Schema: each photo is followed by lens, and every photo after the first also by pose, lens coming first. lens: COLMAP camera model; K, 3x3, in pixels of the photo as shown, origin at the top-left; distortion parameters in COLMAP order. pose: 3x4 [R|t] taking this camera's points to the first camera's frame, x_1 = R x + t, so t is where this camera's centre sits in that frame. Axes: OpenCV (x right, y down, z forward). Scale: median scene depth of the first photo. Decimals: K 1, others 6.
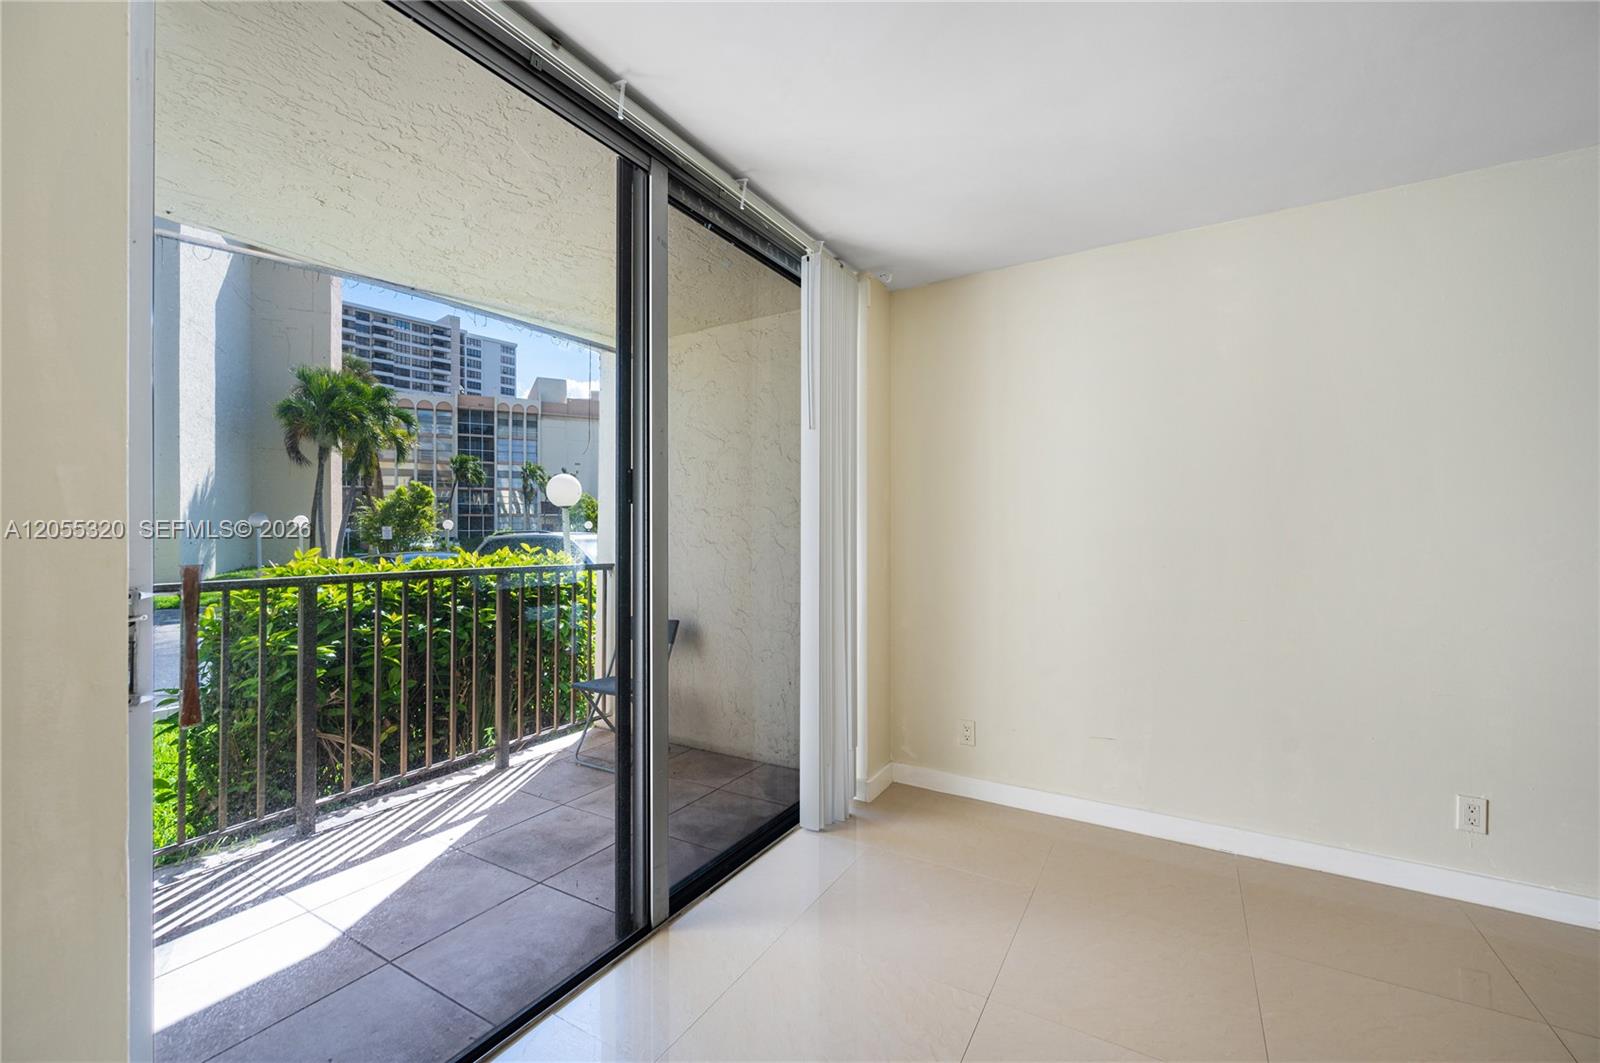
lens RADIAL K [[651.0, 0, 800.0], [0, 651.0, 531.5], [0, 0, 1]] dist [0.009509, -0.000112]
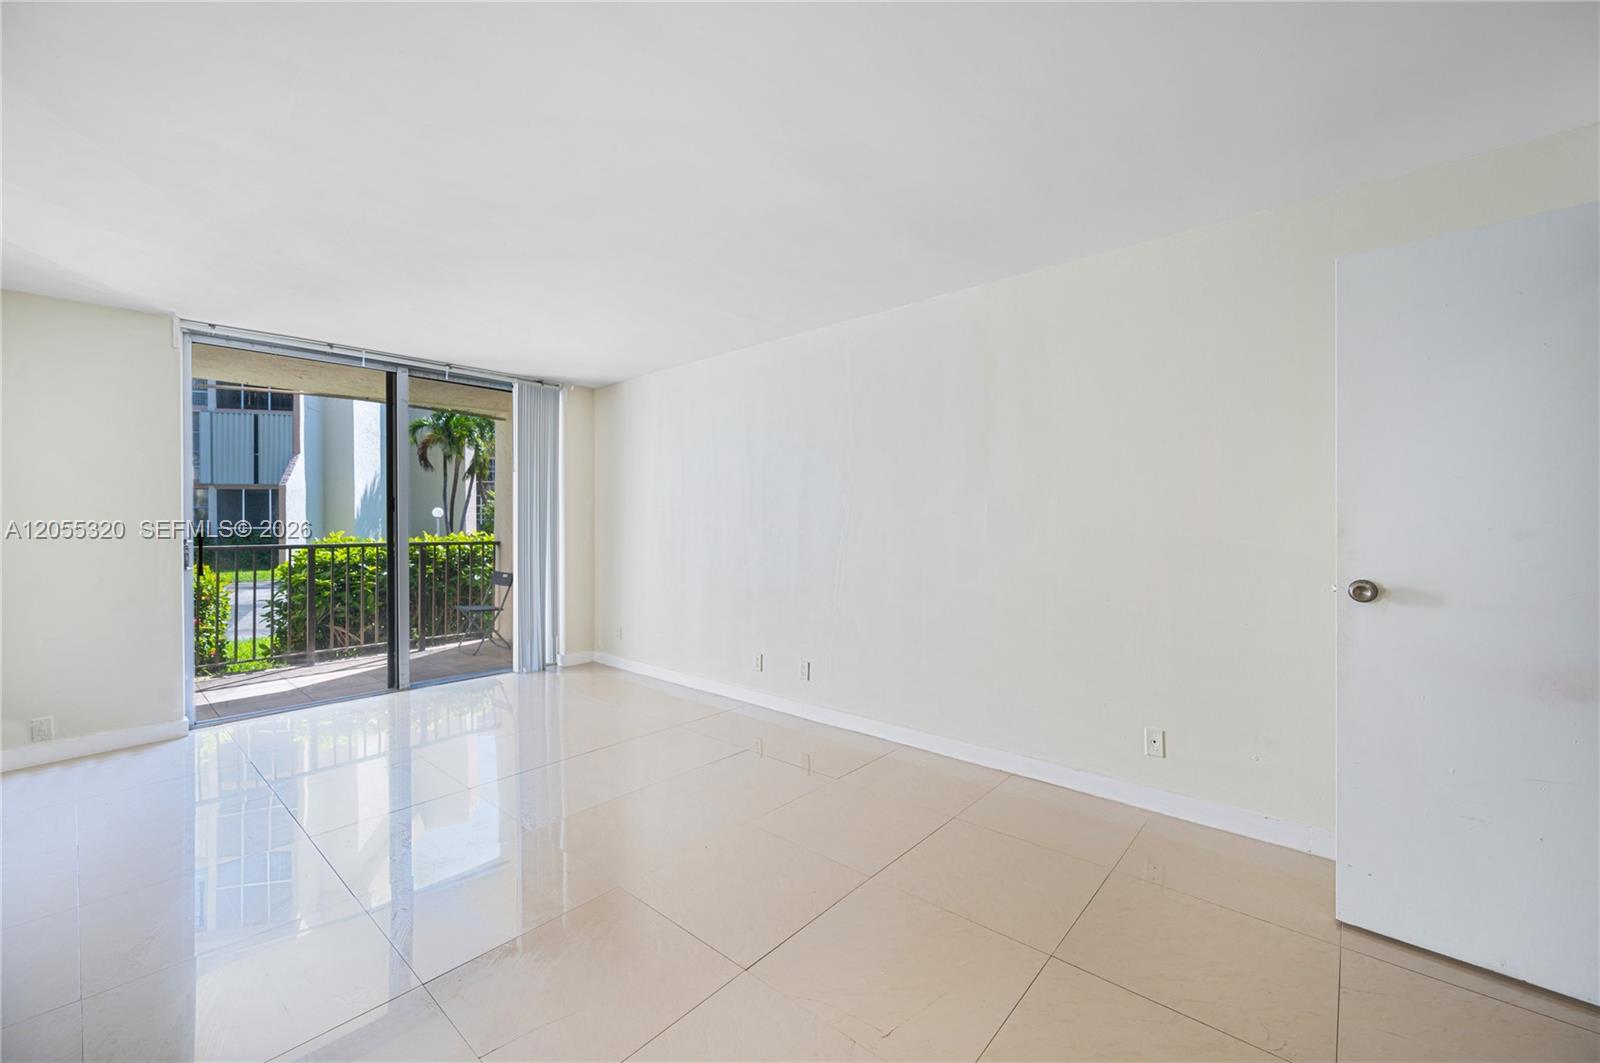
lens RADIAL K [[647.8, 0, 783.8], [0, 647.8, 525.2], [0, 0, 1]] dist [0.000762, 0.000039]
pose [[0.977536, -0.002595, -0.210750, 0.943081], [0.005516, 0.999897, 0.013273, -0.008529], [0.210694, -0.014138, 0.977450, -0.569299]]
